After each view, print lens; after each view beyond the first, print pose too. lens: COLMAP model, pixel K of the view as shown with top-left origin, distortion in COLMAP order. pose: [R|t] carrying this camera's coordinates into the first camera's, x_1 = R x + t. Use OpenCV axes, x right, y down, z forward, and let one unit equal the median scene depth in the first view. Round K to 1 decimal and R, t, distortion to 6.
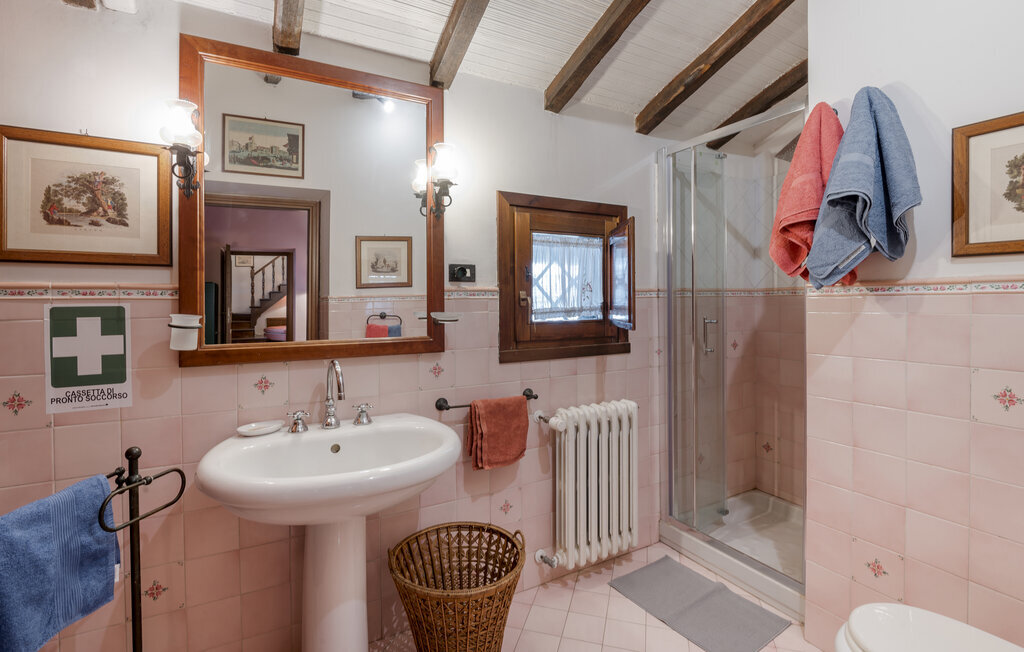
lens RADIAL K [[464.5, 0, 508.2], [0, 464.5, 300.8], [0, 0, 1]] dist [-0.013171, -0.001359]
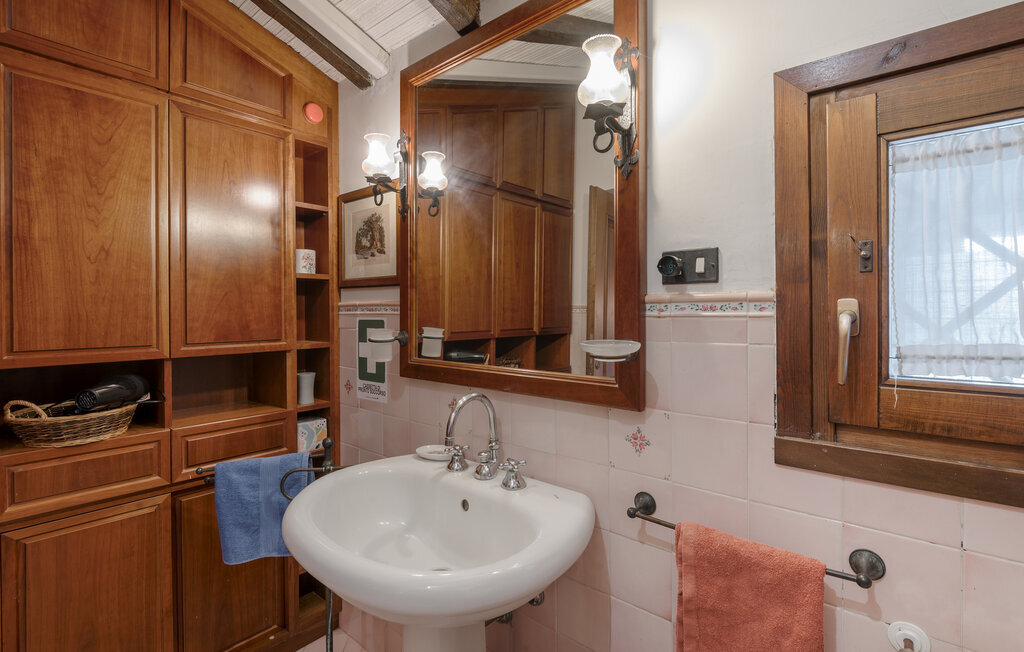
lens RADIAL K [[464.5, 0, 511.5], [0, 464.5, 310.8], [0, 0, 1]] dist [-0.013171, -0.001359]
pose [[0.367445, 0.005603, -0.930028, 0.323009], [0.003408, 0.999967, 0.007370, -0.015547], [0.930039, -0.005877, 0.367414, 0.652623]]
